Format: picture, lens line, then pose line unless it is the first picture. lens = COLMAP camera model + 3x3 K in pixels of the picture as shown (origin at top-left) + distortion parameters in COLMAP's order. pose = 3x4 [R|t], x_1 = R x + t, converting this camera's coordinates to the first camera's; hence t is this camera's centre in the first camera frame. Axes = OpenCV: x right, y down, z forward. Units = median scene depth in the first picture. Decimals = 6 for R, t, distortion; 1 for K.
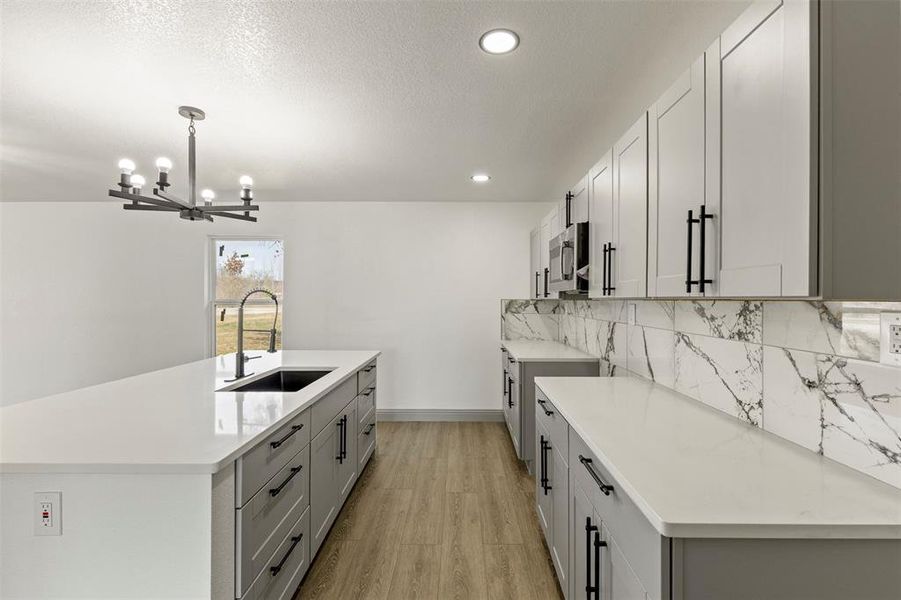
lens RADIAL K [[407.2, 0, 450.5], [0, 407.2, 300.0], [0, 0, 1]] dist [-0.000096, -0.000208]
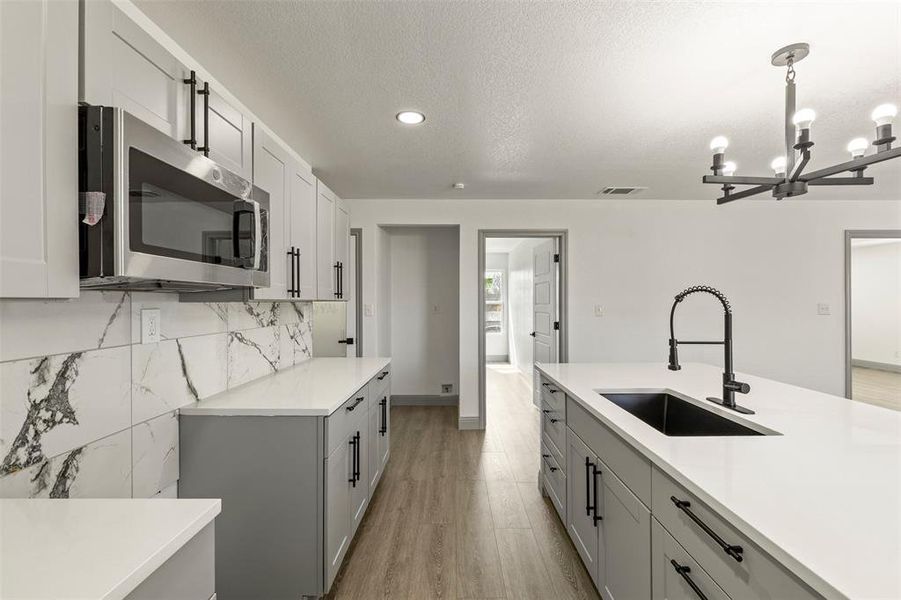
lens RADIAL K [[407.2, 0, 450.5], [0, 407.2, 300.0], [0, 0, 1]] dist [-0.000096, -0.000208]
pose [[-0.999829, -0.001034, -0.018447, 0.007303], [-0.001003, 0.999998, -0.001689, -0.003151], [0.018449, -0.001670, -0.999828, 2.086684]]
